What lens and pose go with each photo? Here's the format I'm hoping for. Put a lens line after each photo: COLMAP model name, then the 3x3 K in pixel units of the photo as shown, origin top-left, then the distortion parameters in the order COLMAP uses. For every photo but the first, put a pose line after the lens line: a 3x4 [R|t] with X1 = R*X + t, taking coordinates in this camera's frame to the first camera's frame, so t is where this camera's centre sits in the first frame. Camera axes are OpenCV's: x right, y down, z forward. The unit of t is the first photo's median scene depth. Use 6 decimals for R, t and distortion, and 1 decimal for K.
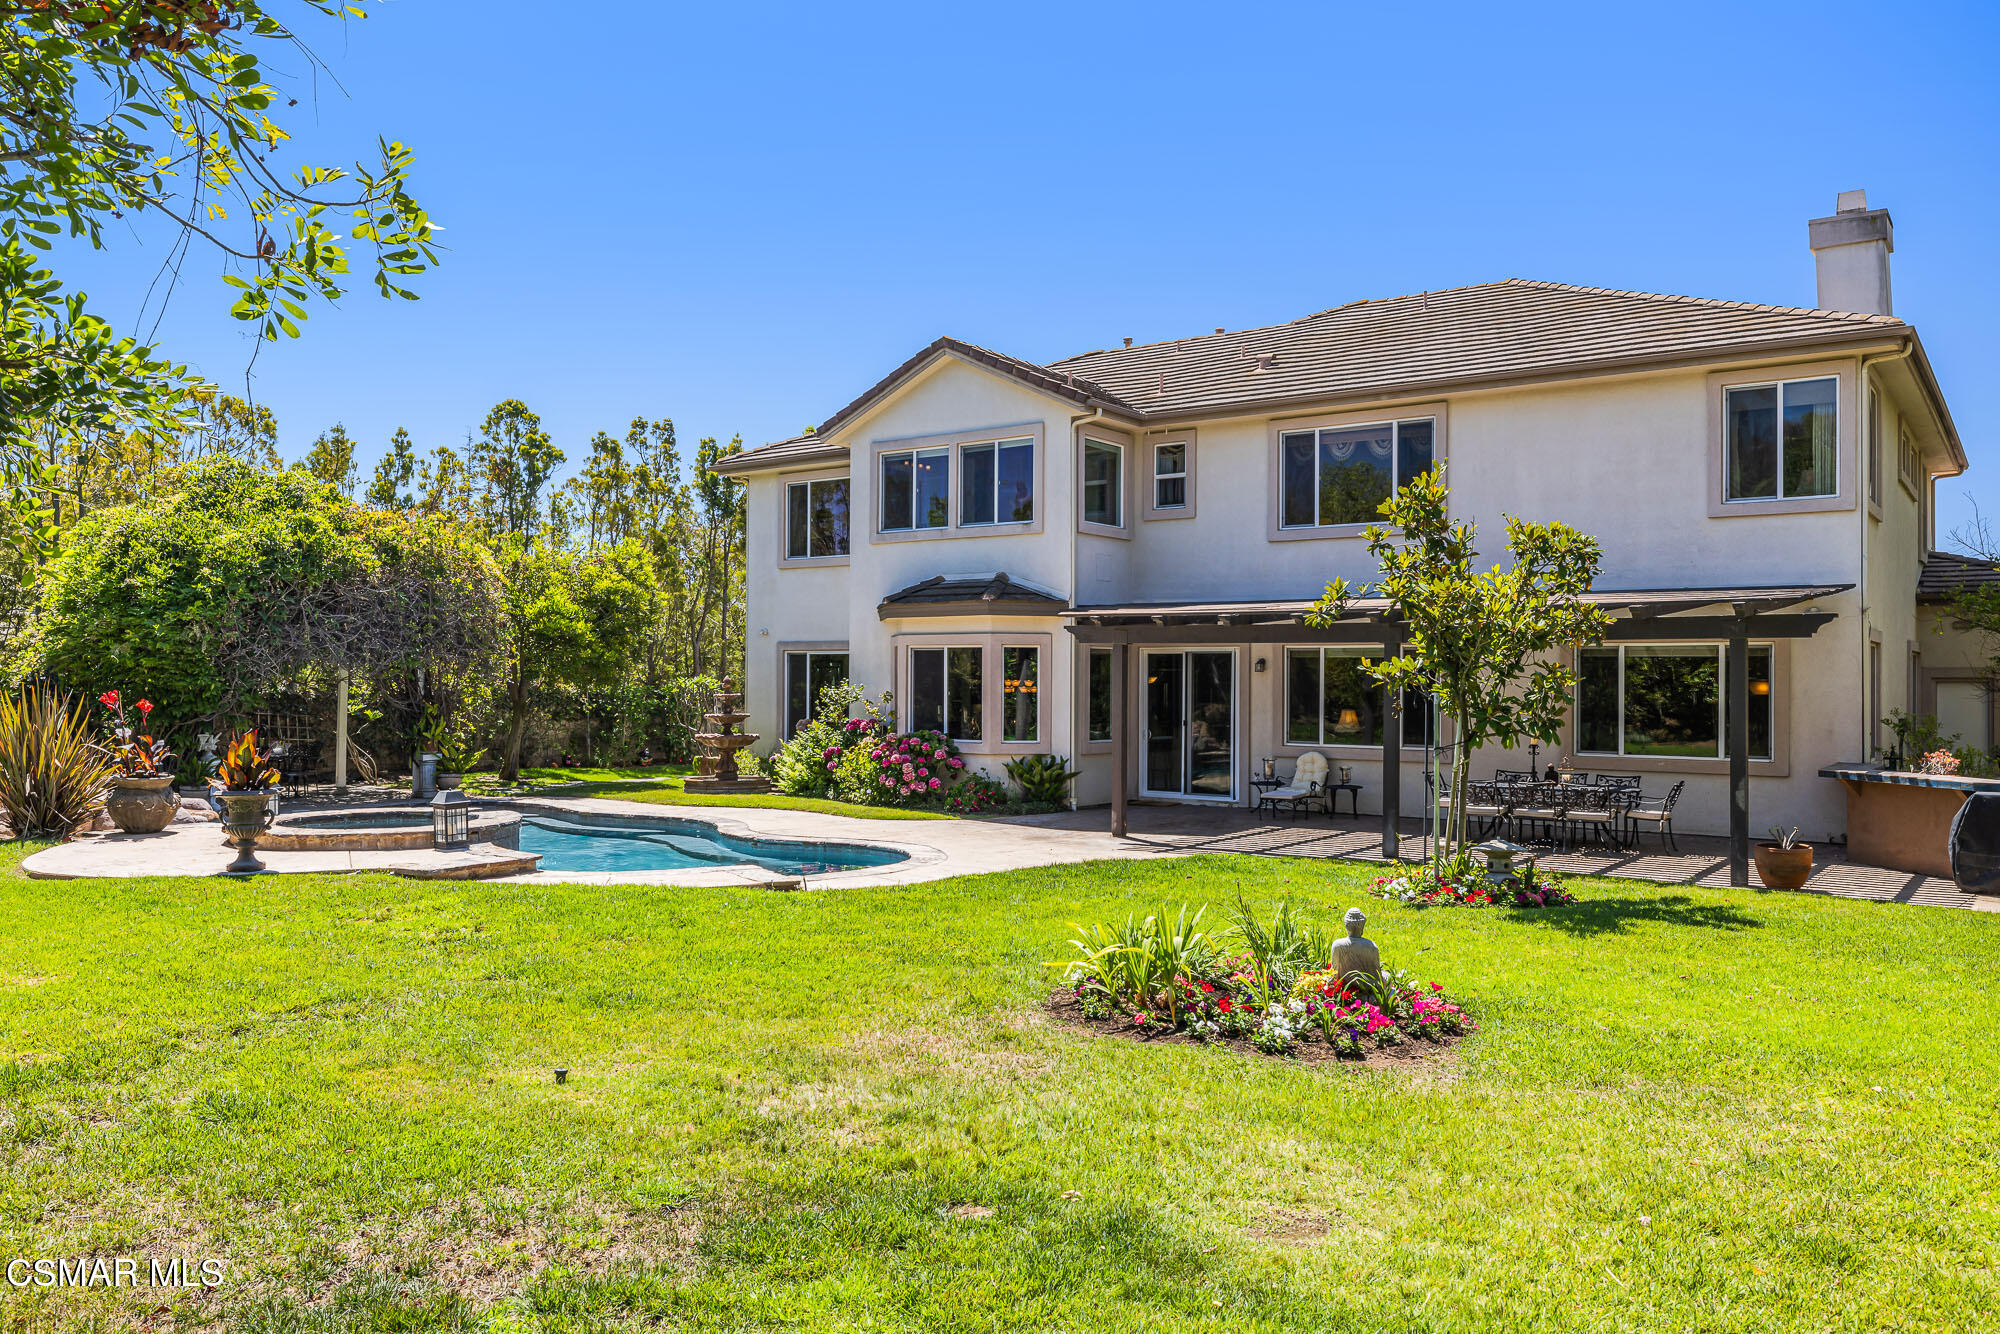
lens RADIAL K [[1469.1, 0, 999.4], [0, 1469.1, 661.6], [0, 0, 1]] dist [-0.010559, -0.003005]
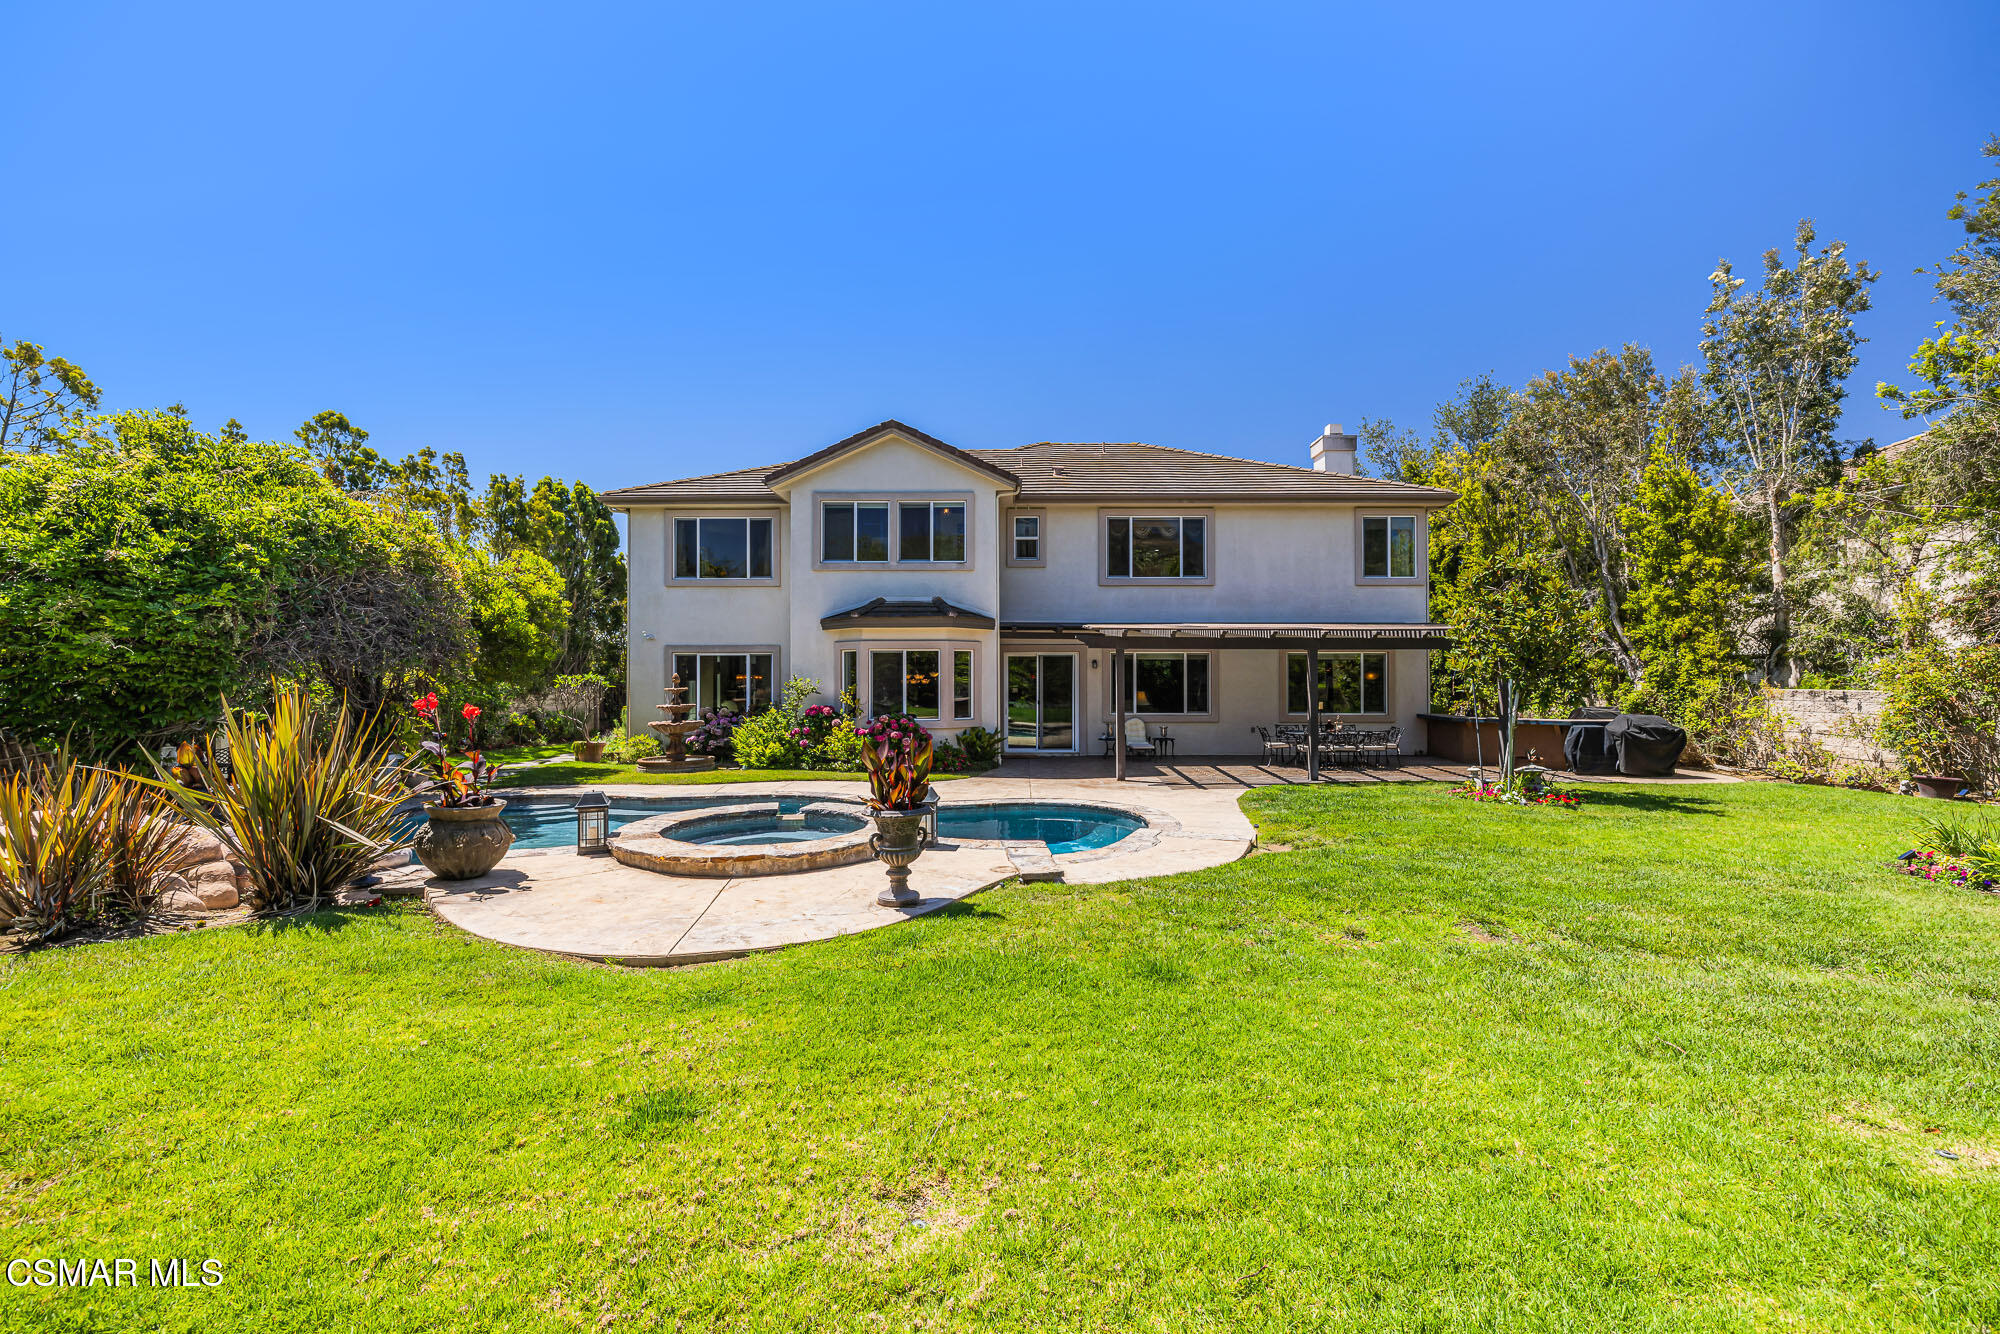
lens RADIAL K [[844.5, 0, 1002.2], [0, 844.5, 666.1], [0, 0, 1]] dist [-0.001865, 0.000030]
pose [[0.806380, -0.000679, 0.591398, -0.425530], [-0.000505, 0.999998, 0.001837, 0.003126], [-0.591398, -0.001780, 0.806378, 0.324656]]
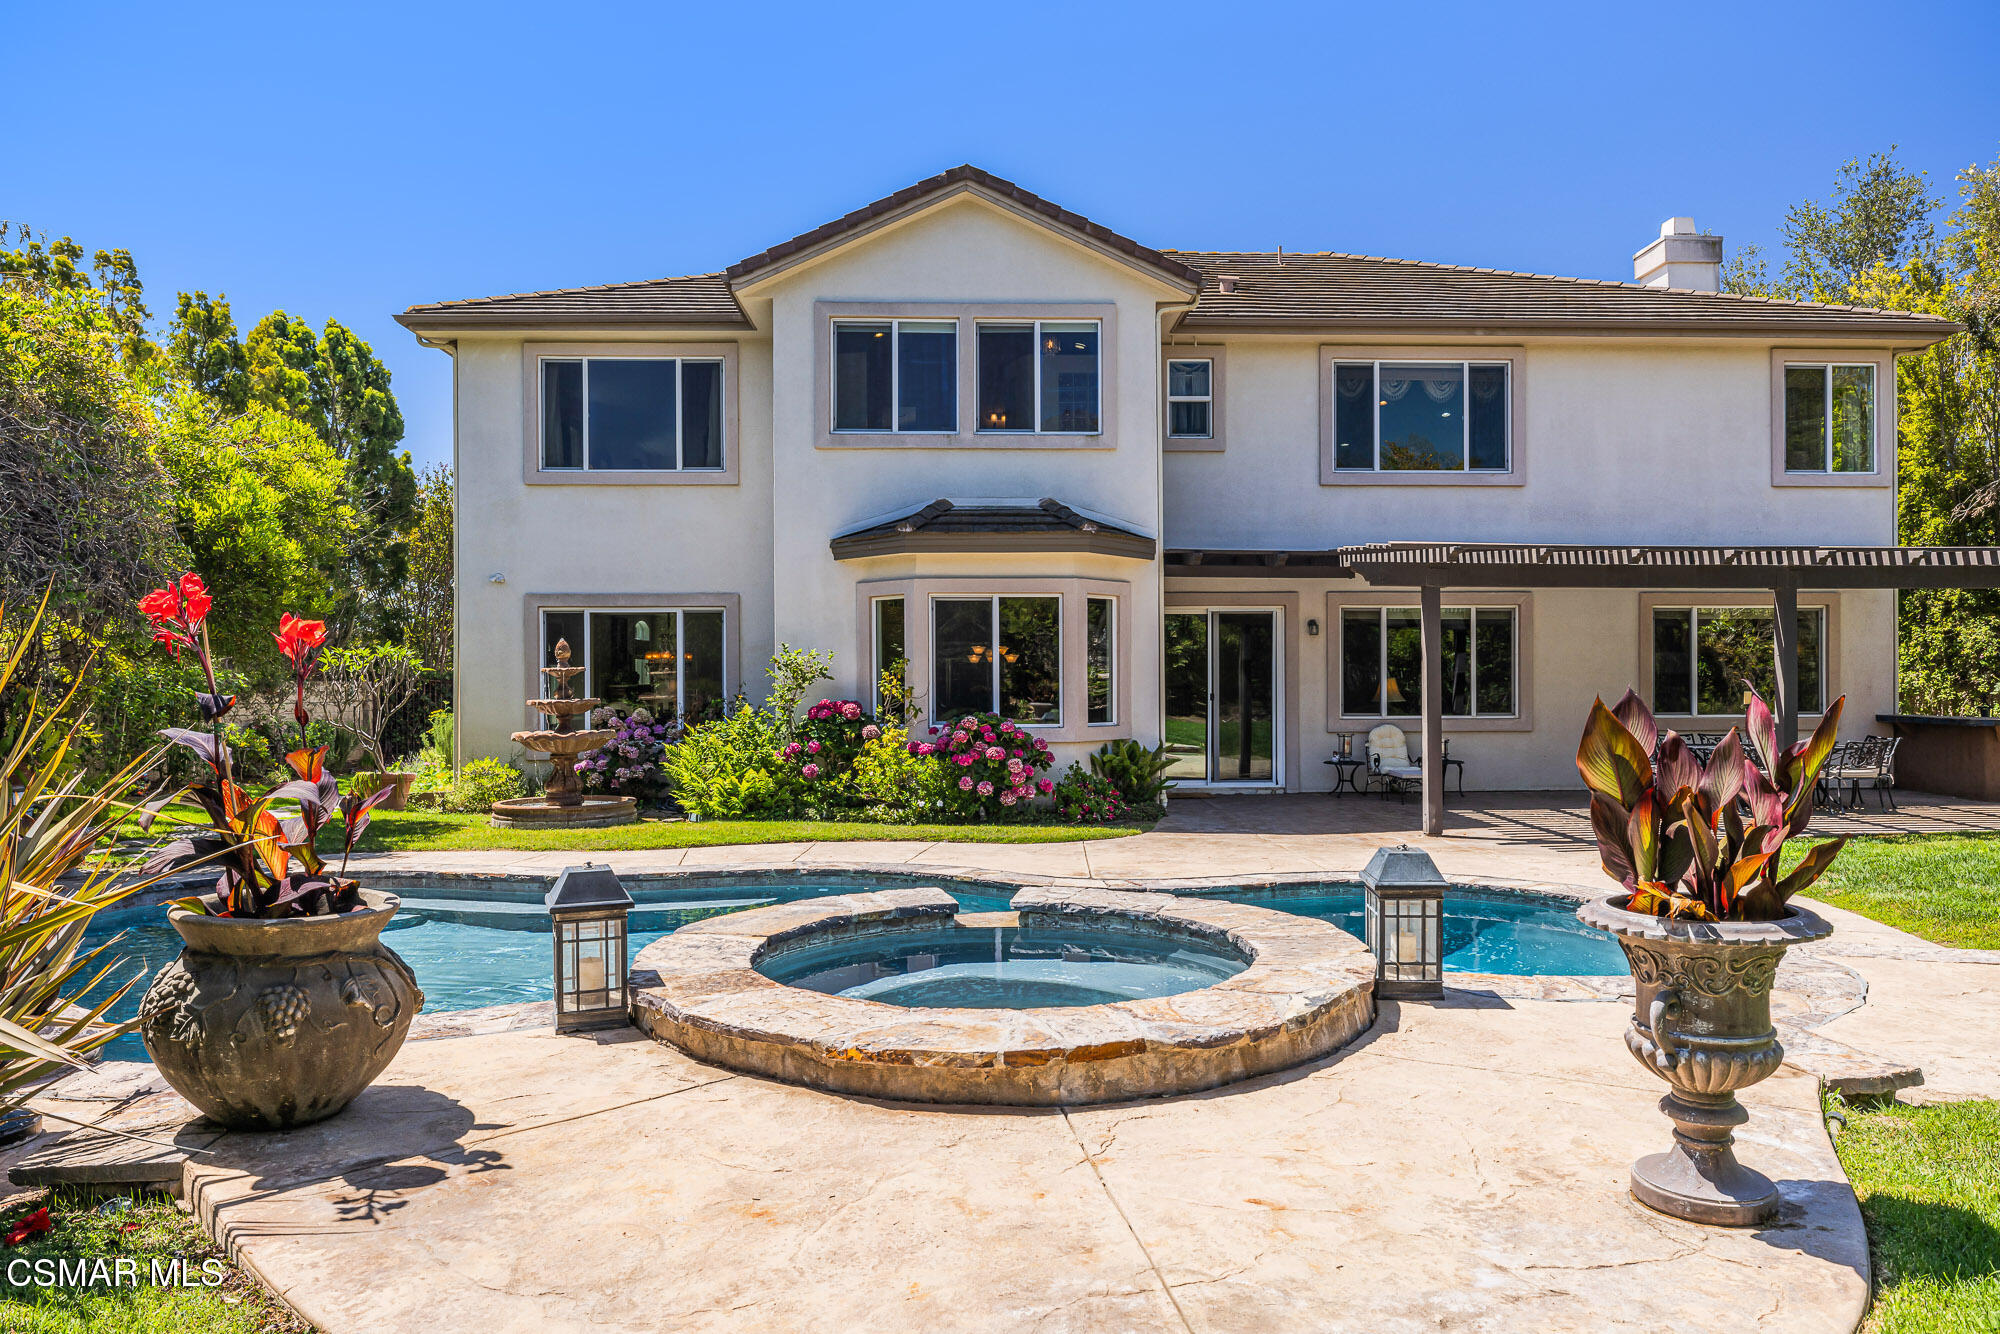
lens RADIAL K [[1294.5, 0, 998.5], [0, 1294.5, 683.3], [0, 0, 1]] dist [-0.005085, 0.000337]
pose [[0.783848, -0.009893, 0.620874, -0.431832], [0.001747, 0.999904, 0.013726, 0.024099], [-0.620950, -0.009674, 0.783791, 0.506081]]
